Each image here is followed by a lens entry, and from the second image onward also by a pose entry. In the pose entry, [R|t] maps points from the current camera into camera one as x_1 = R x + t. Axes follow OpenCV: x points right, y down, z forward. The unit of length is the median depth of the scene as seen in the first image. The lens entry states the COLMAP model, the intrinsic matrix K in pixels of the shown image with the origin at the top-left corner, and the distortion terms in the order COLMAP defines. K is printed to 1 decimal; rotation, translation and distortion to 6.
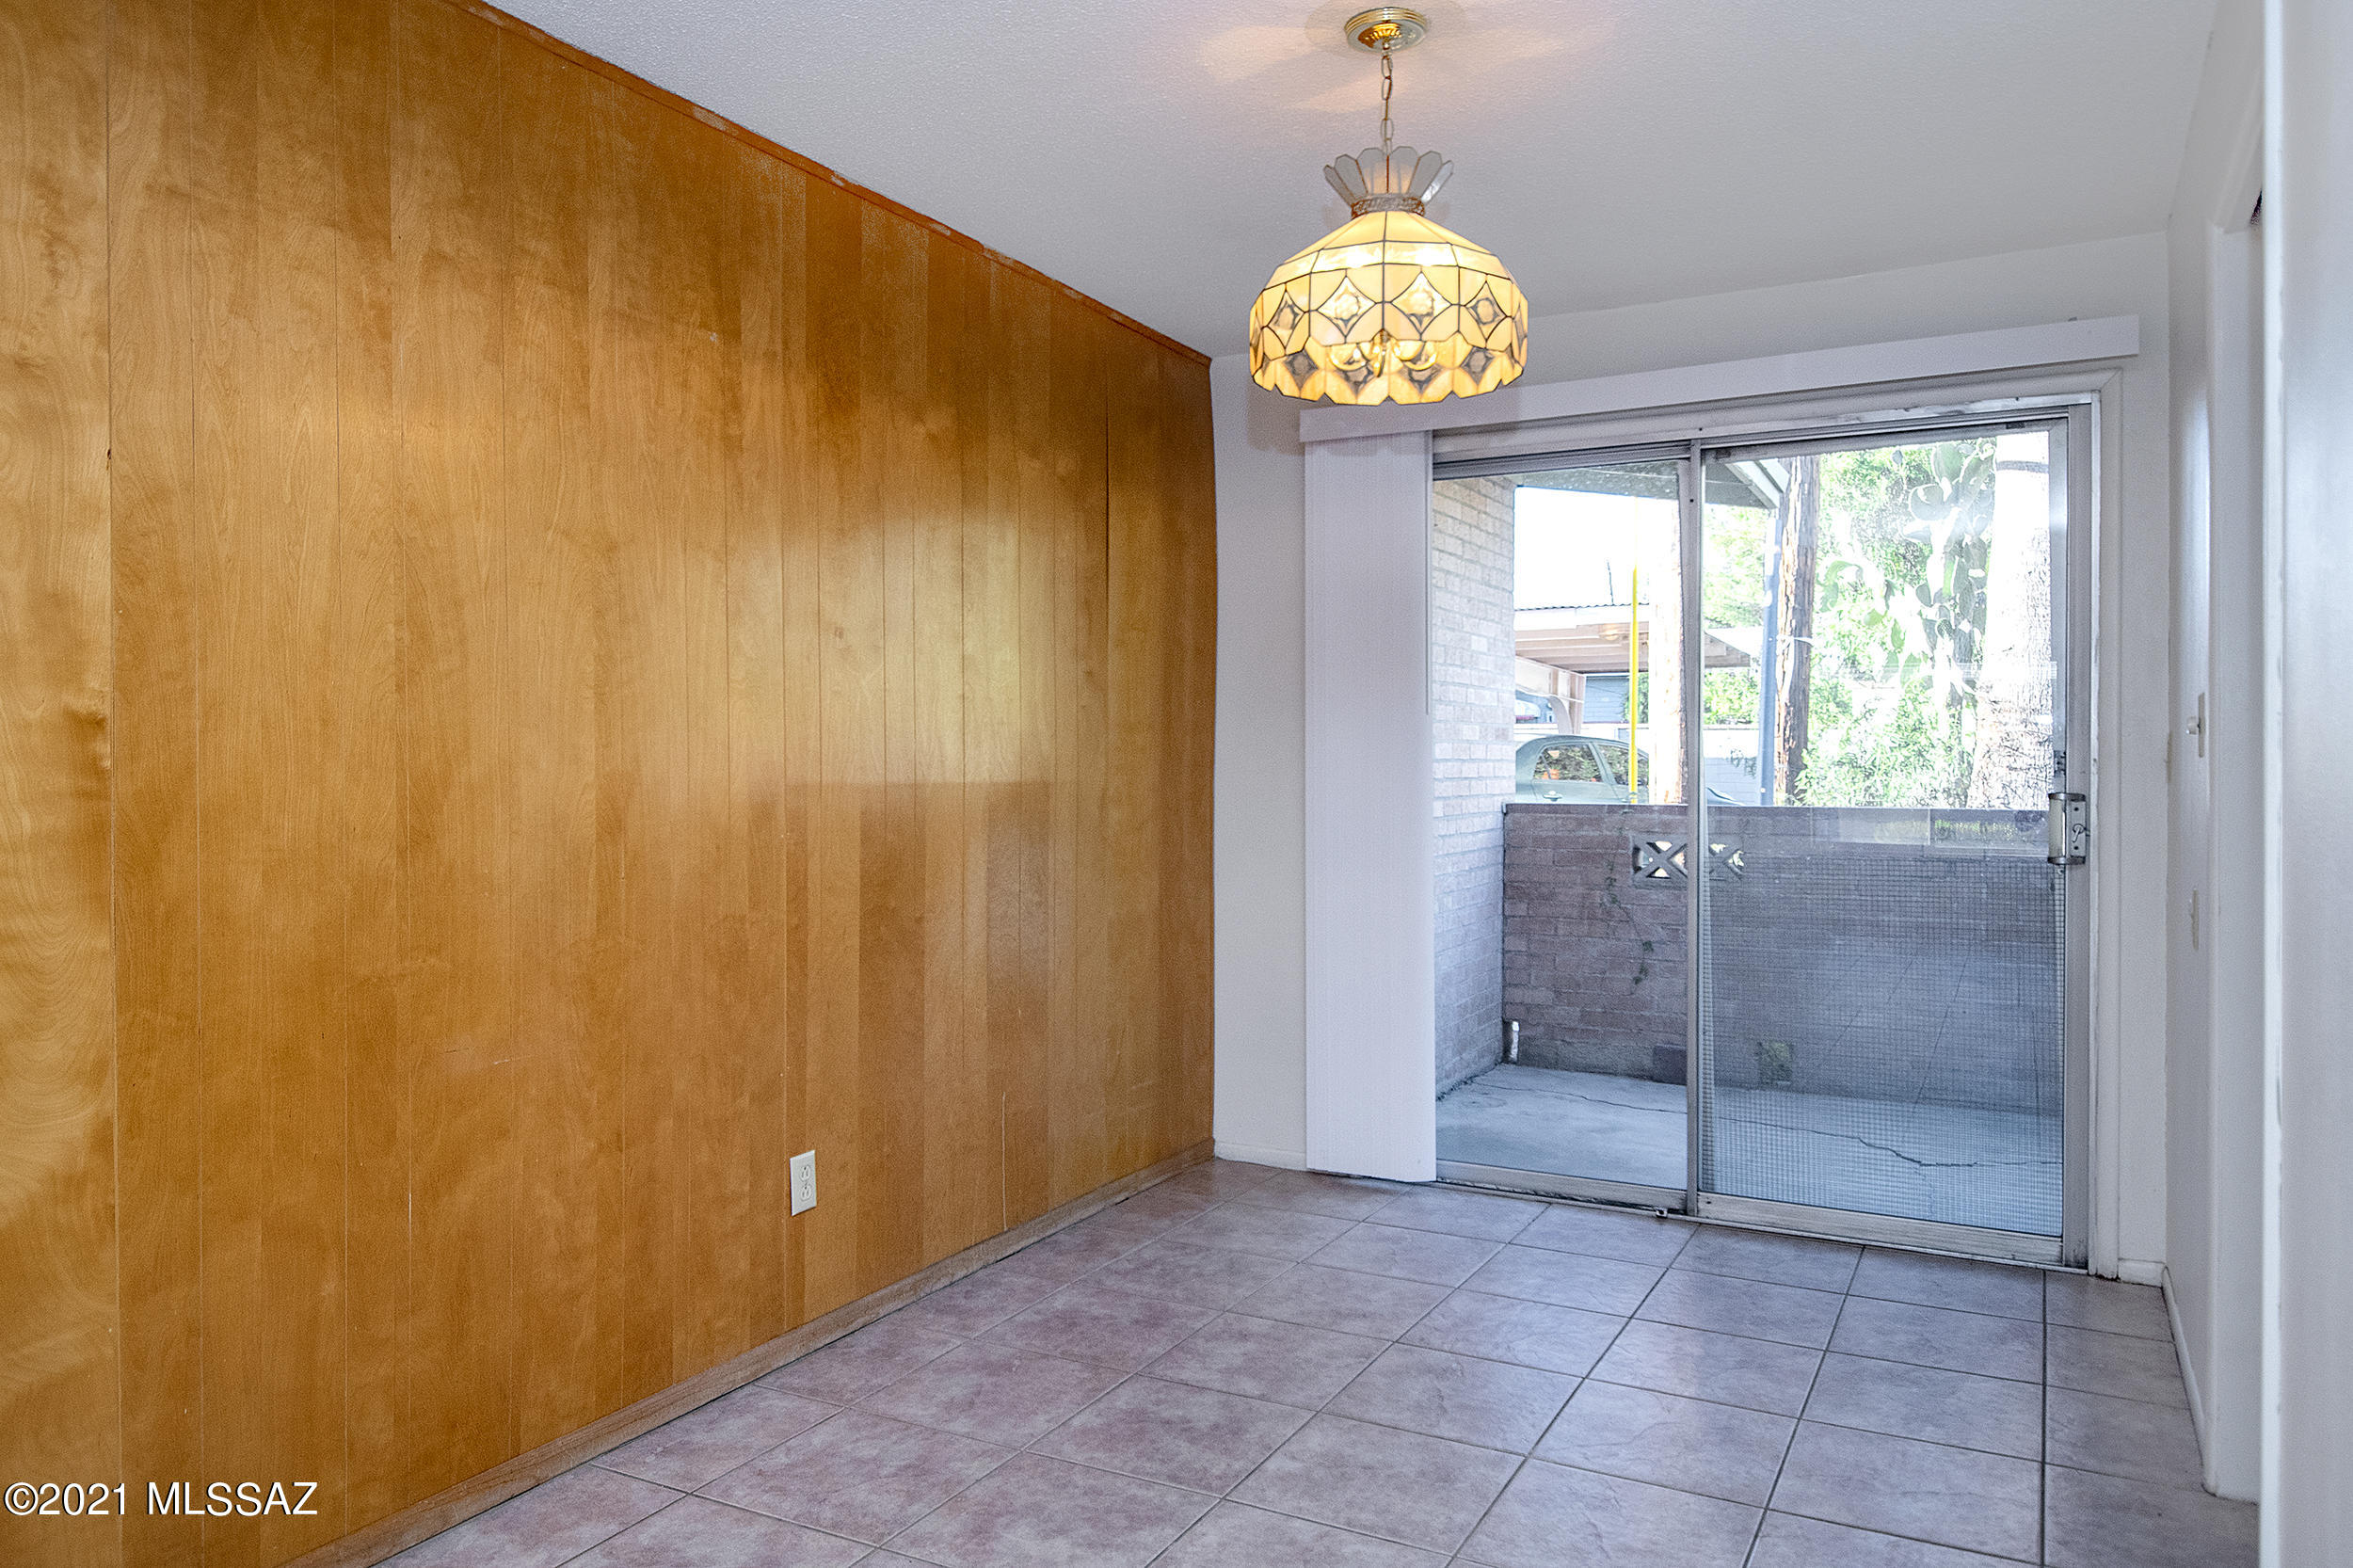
lens RADIAL K [[1561.7, 0, 1233.6], [0, 1561.7, 775.0], [0, 0, 1]] dist [0.020648, -0.021550]
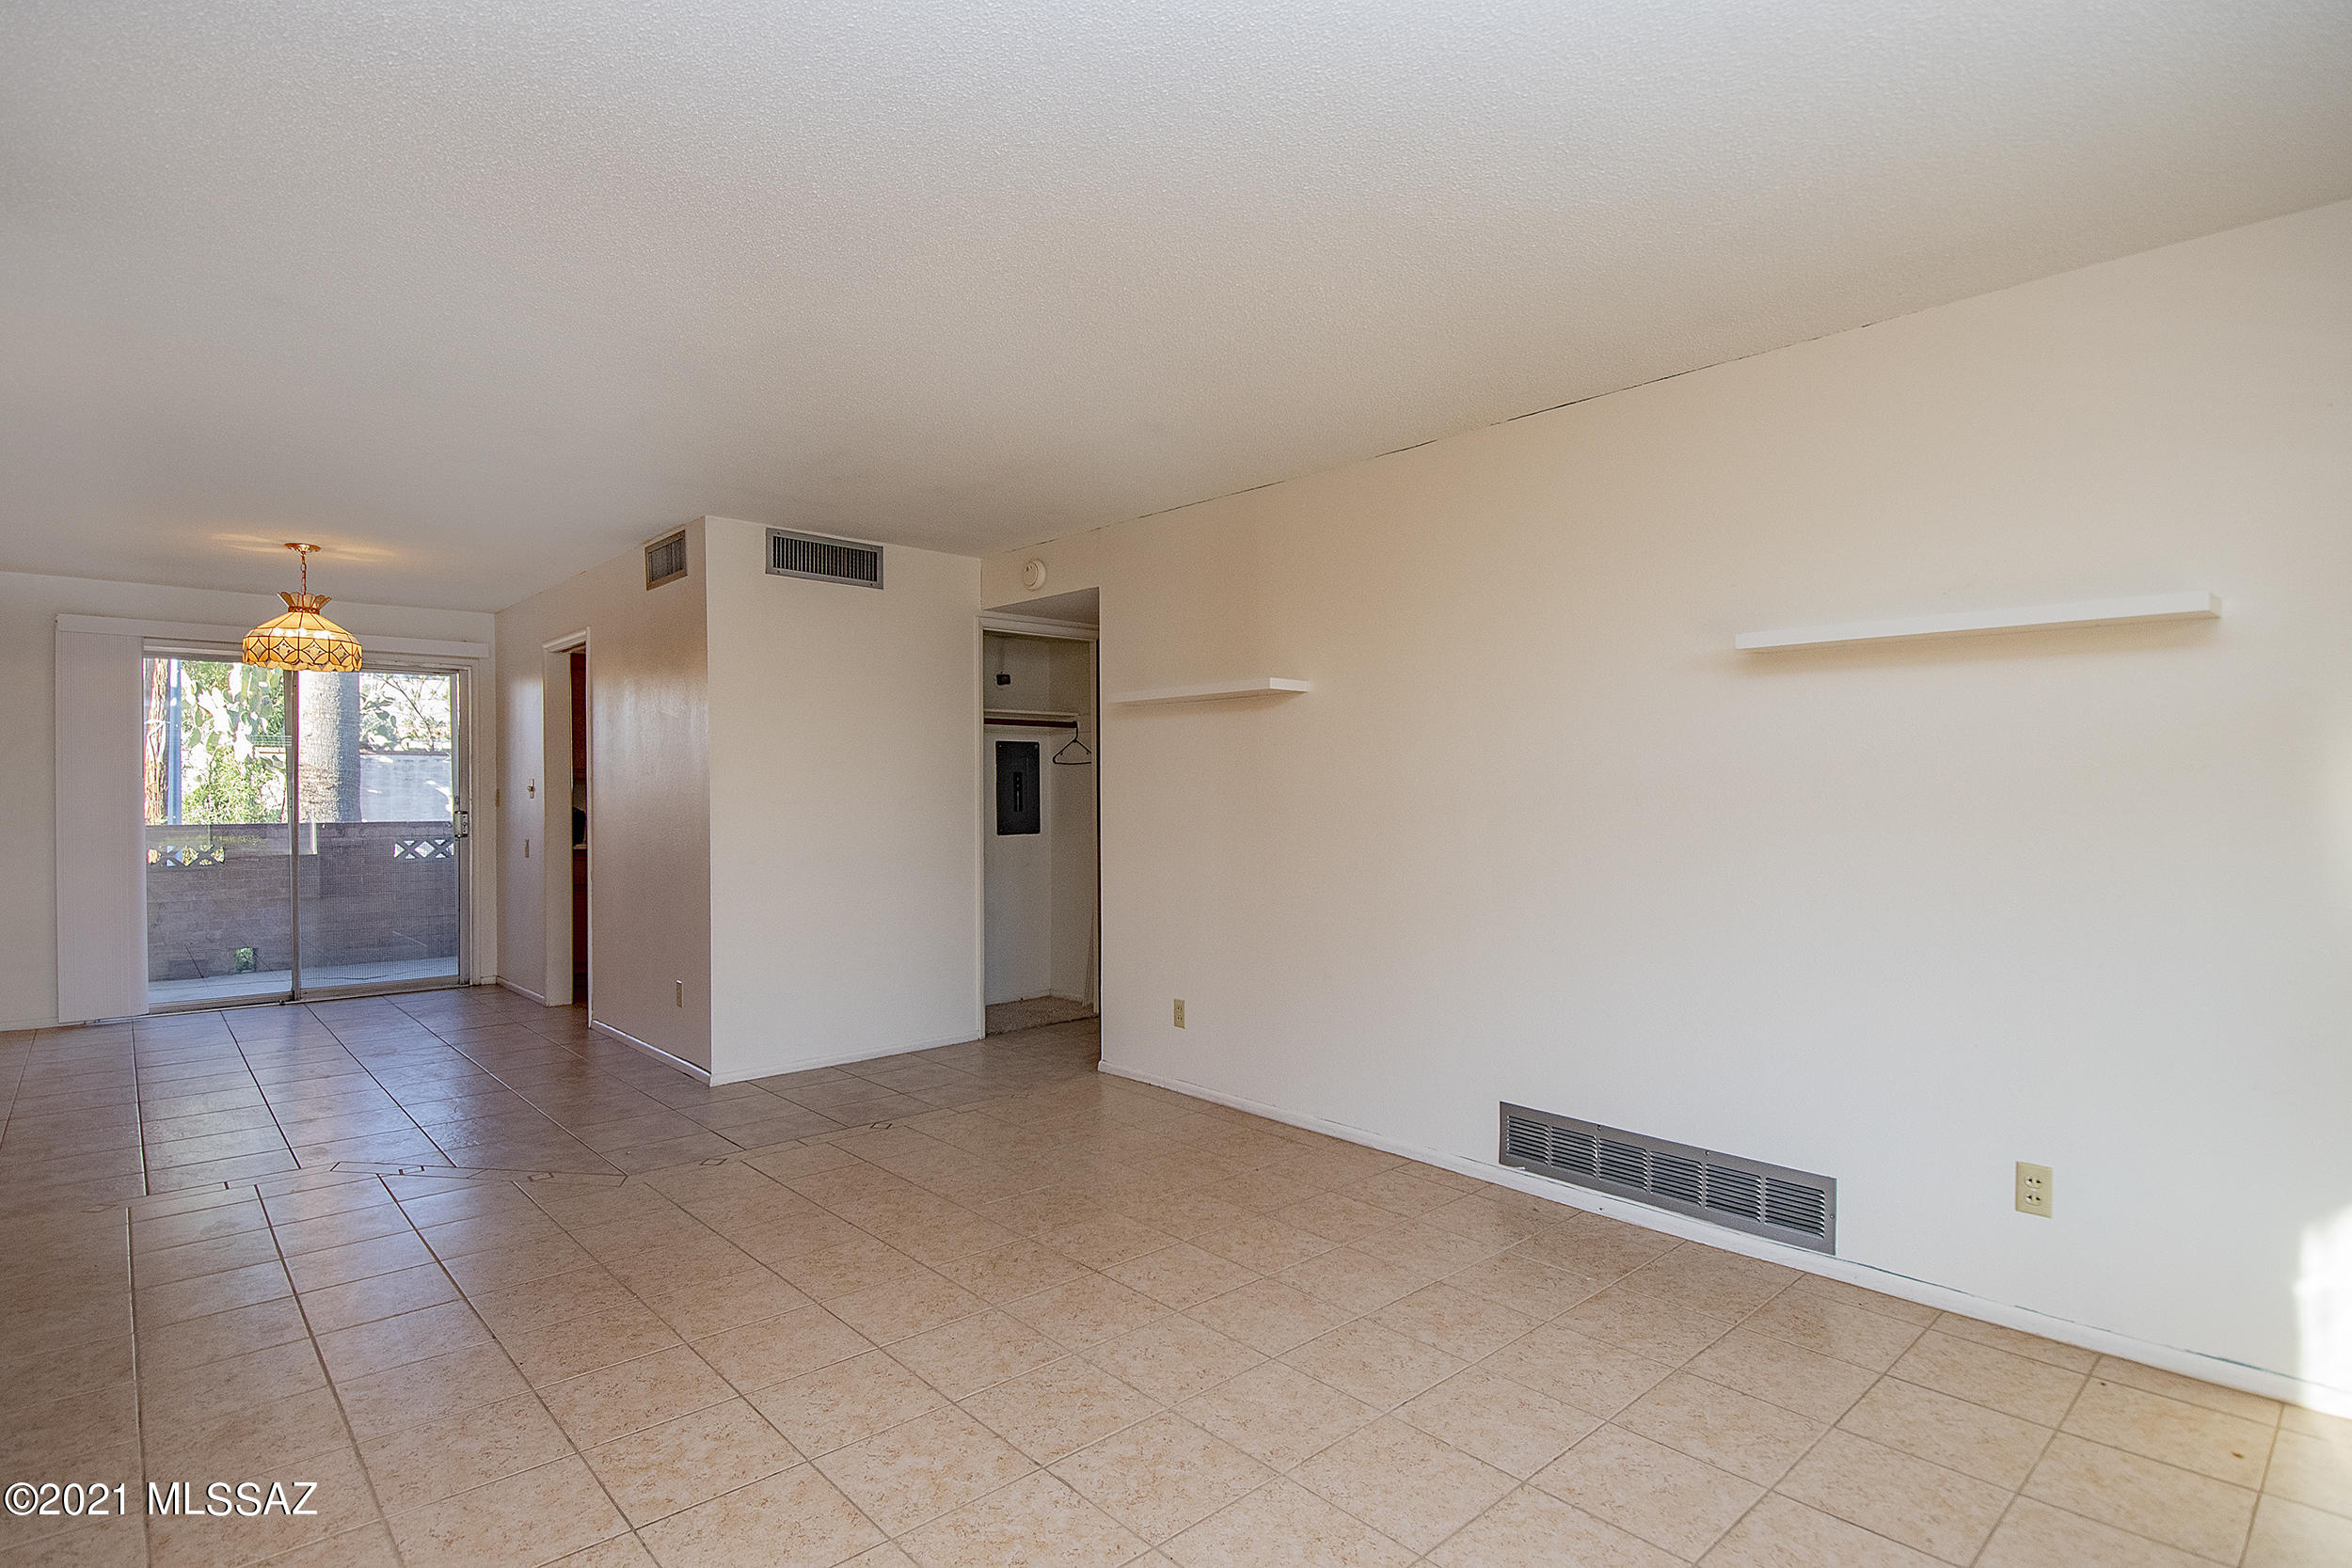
lens RADIAL K [[1177.3, 0, 1180.2], [0, 1177.3, 800.9], [0, 0, 1]] dist [0.003412, -0.017035]
pose [[0.335587, -0.007993, 0.941975, -0.812656], [0.011467, 0.999925, 0.004399, -0.001080], [-0.941940, 0.009326, 0.335653, -0.723523]]
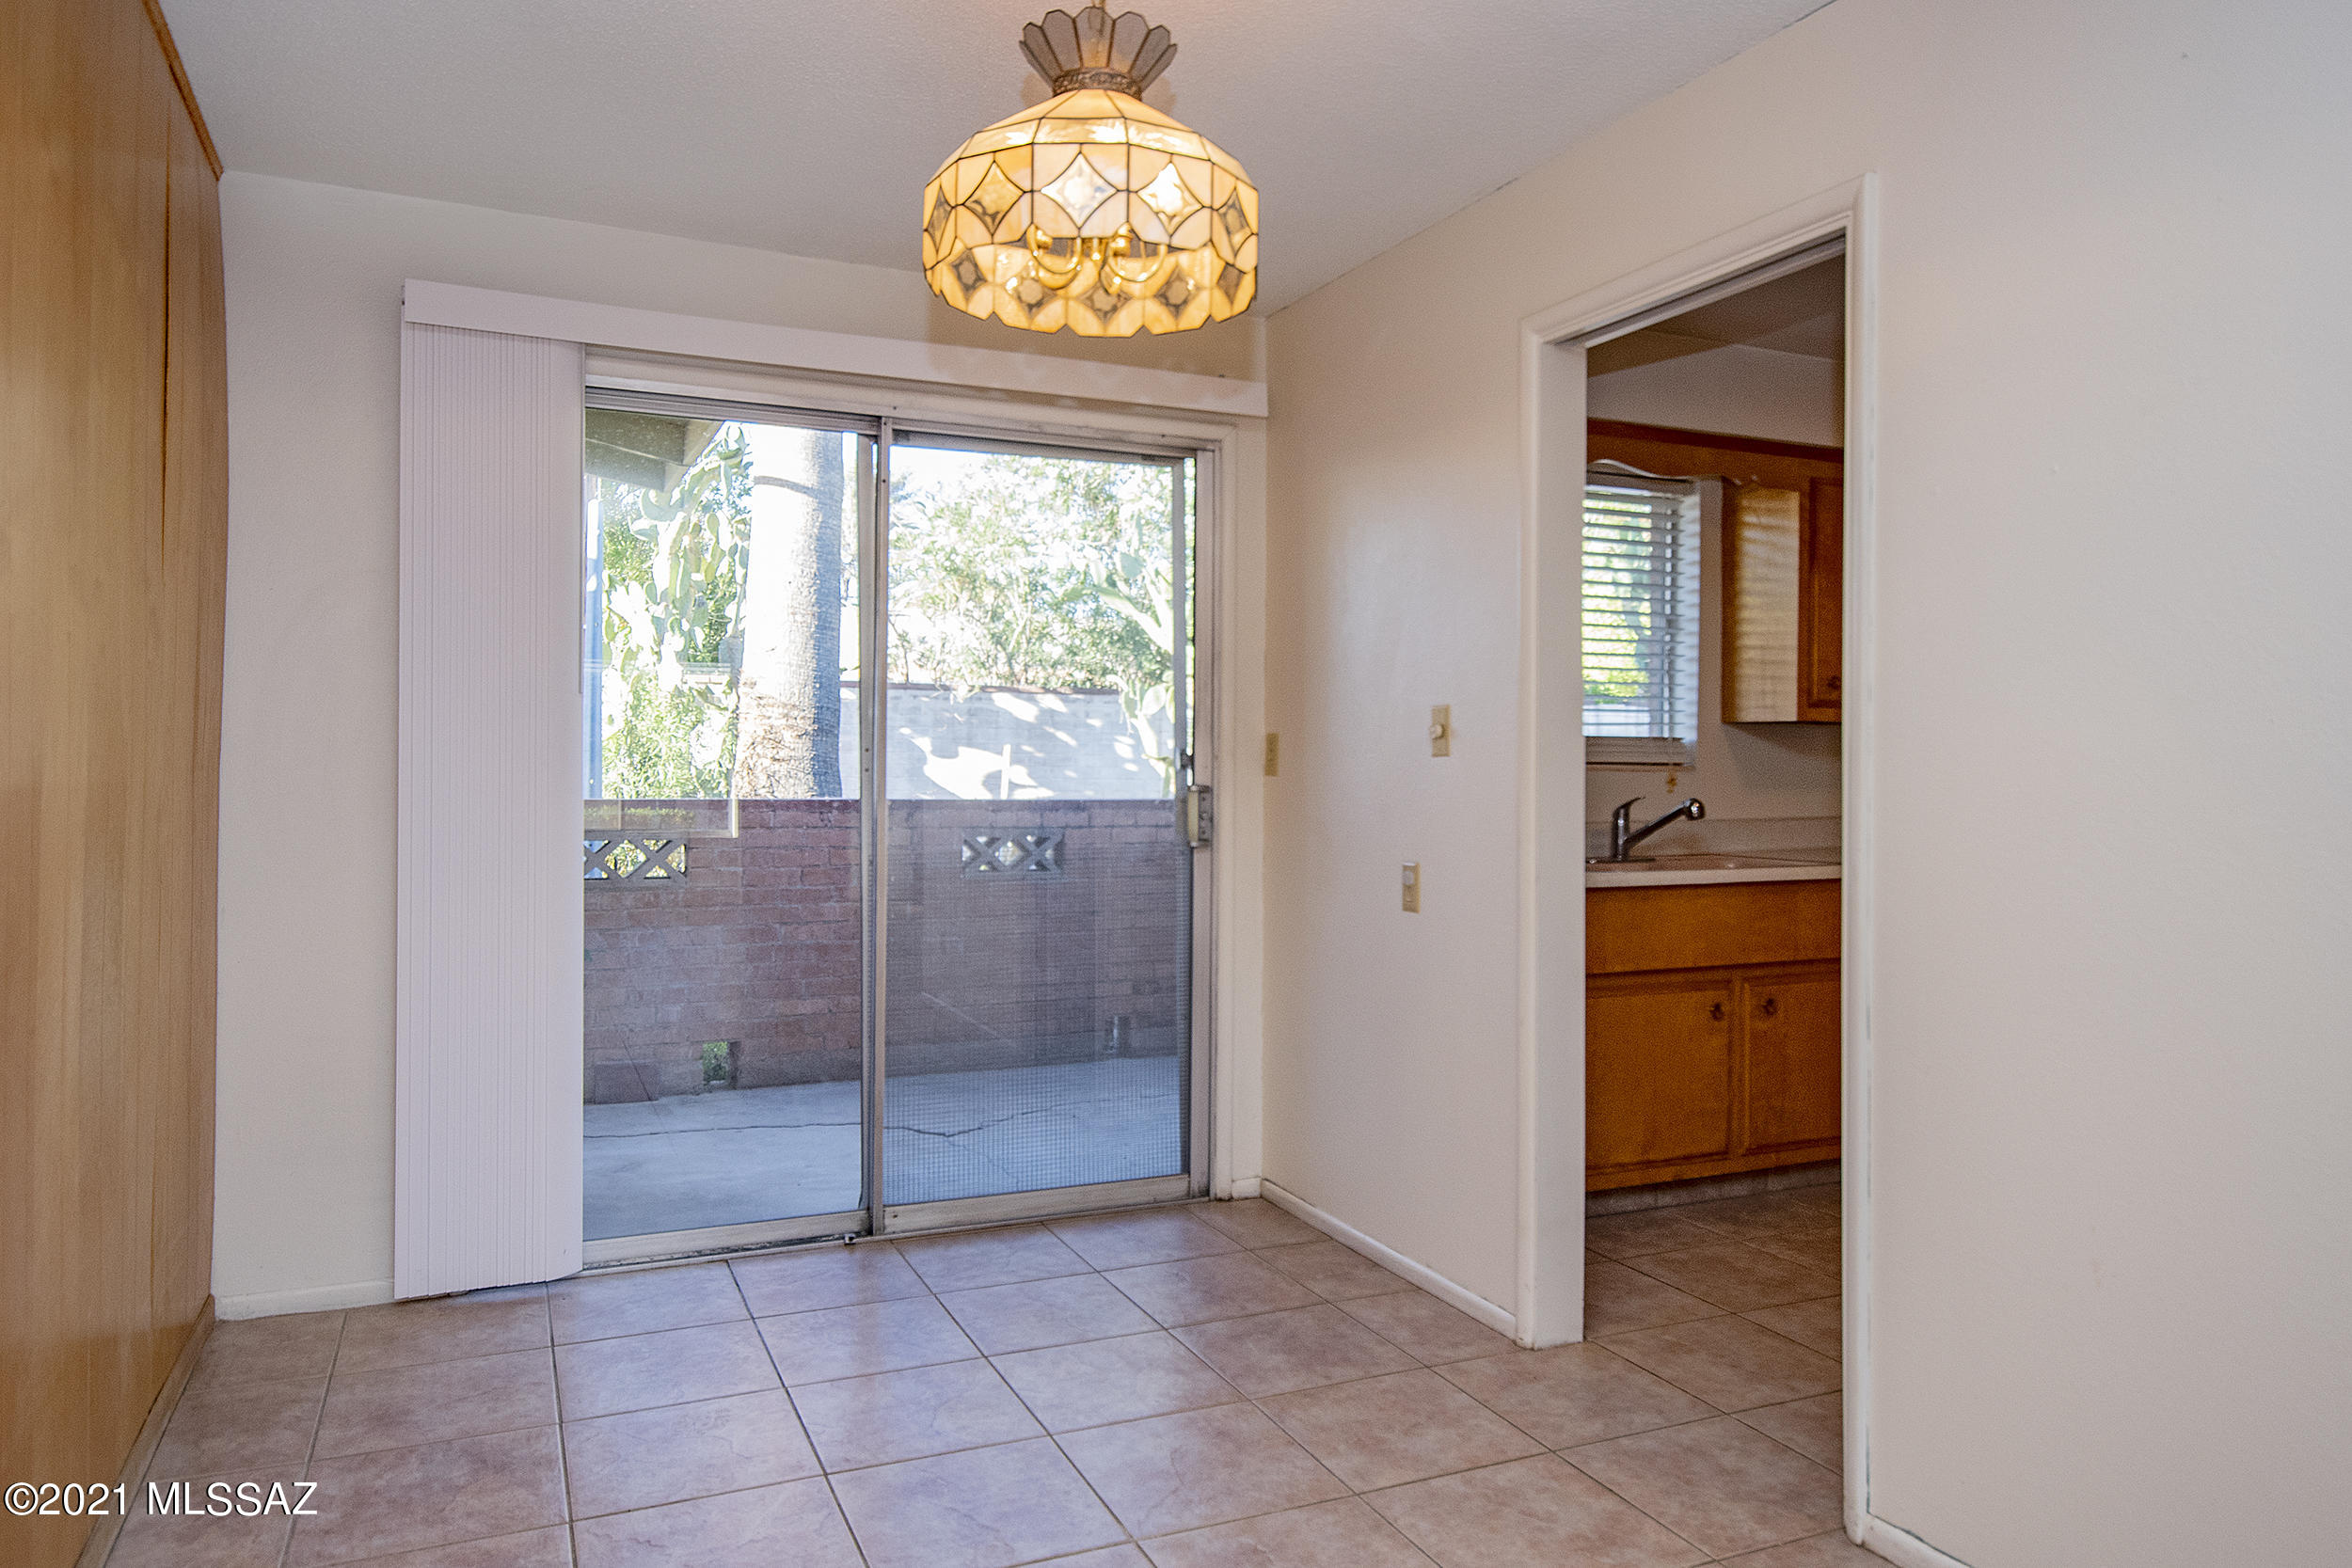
lens RADIAL K [[1506.1, 0, 1118.5], [0, 1506.1, 756.5], [0, 0, 1]] dist [0.016773, -0.001903]
pose [[0.636555, 0.003995, 0.771221, -0.294283], [-0.000753, 0.999989, -0.004560, -0.003023], [-0.771231, 0.002322, 0.636551, 0.282988]]
